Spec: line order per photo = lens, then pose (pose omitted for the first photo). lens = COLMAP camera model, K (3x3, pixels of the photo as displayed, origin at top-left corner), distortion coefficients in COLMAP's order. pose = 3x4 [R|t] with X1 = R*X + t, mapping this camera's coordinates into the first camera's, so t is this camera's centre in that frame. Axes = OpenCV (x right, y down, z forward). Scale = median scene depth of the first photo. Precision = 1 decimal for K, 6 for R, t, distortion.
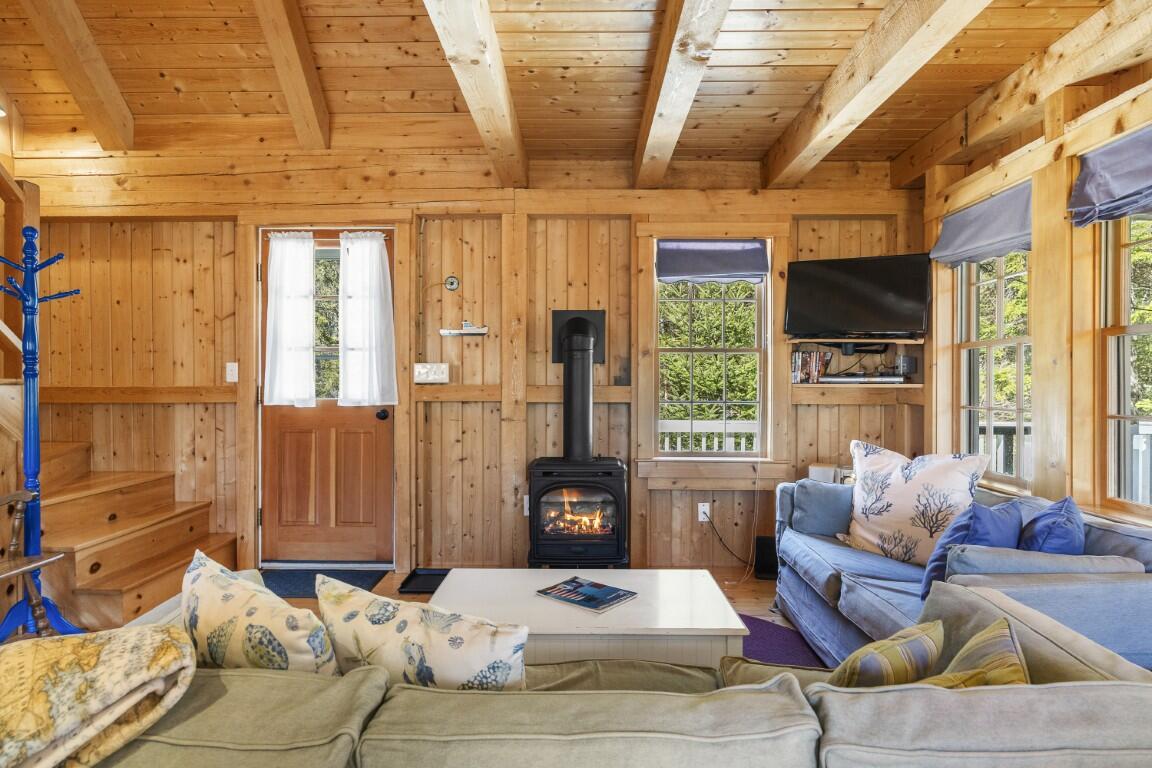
lens RADIAL K [[613.2, 0, 576.8], [0, 613.2, 382.3], [0, 0, 1]] dist [-0.000461, 0.000255]
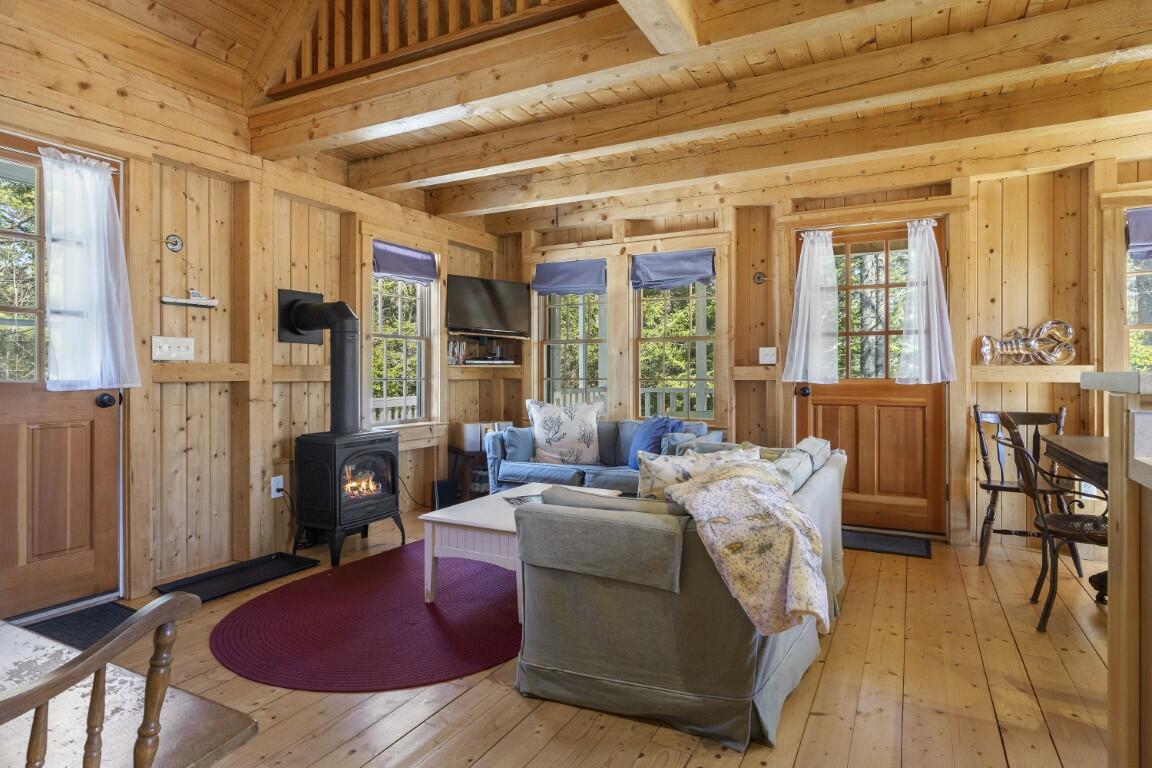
lens RADIAL K [[638.3, 0, 575.0], [0, 638.3, 374.0], [0, 0, 1]] dist [0.000057, 0.002079]
pose [[0.456400, -0.005179, 0.889760, -0.764343], [0.000498, 0.999984, 0.005565, 0.015048], [-0.889775, -0.002097, 0.456395, 0.110738]]
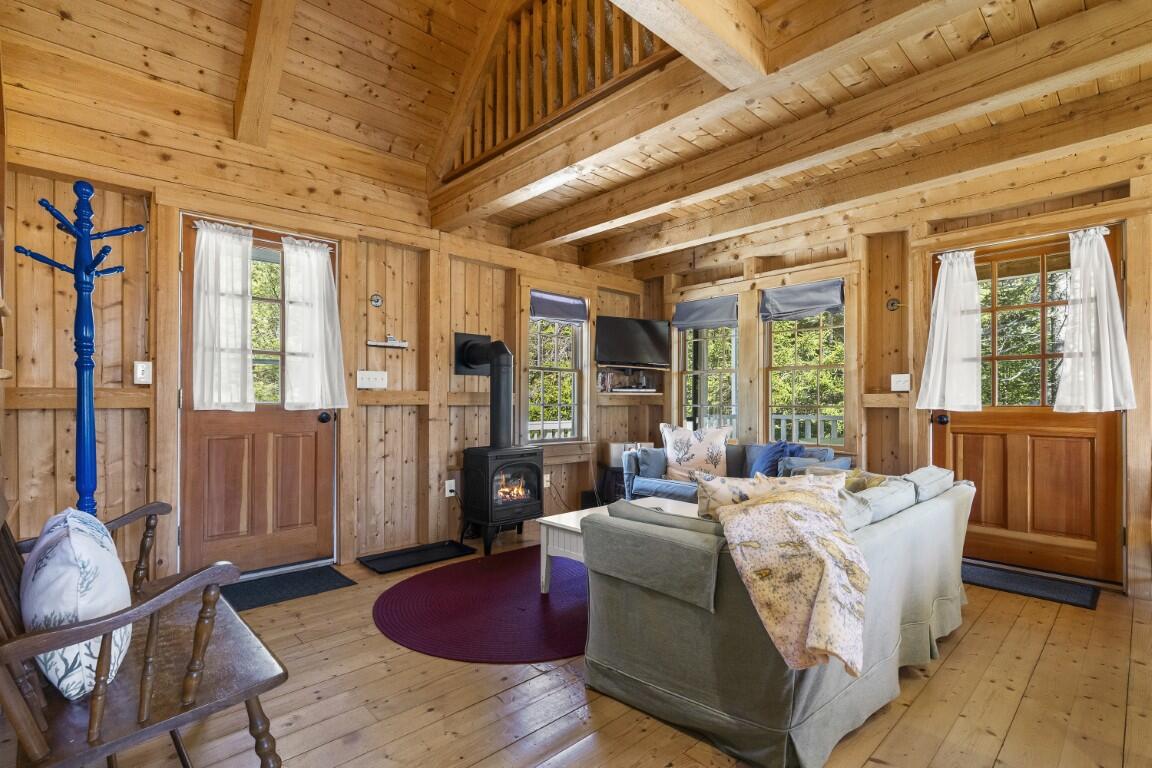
lens RADIAL K [[541.9, 0, 577.0], [0, 541.9, 399.9], [0, 0, 1]] dist [-0.002800, 0.001650]
pose [[0.717321, 0.001261, 0.696742, -0.657166], [-0.002021, 0.999998, 0.000271, 0.020801], [-0.696740, -0.001602, 0.717322, 0.031172]]
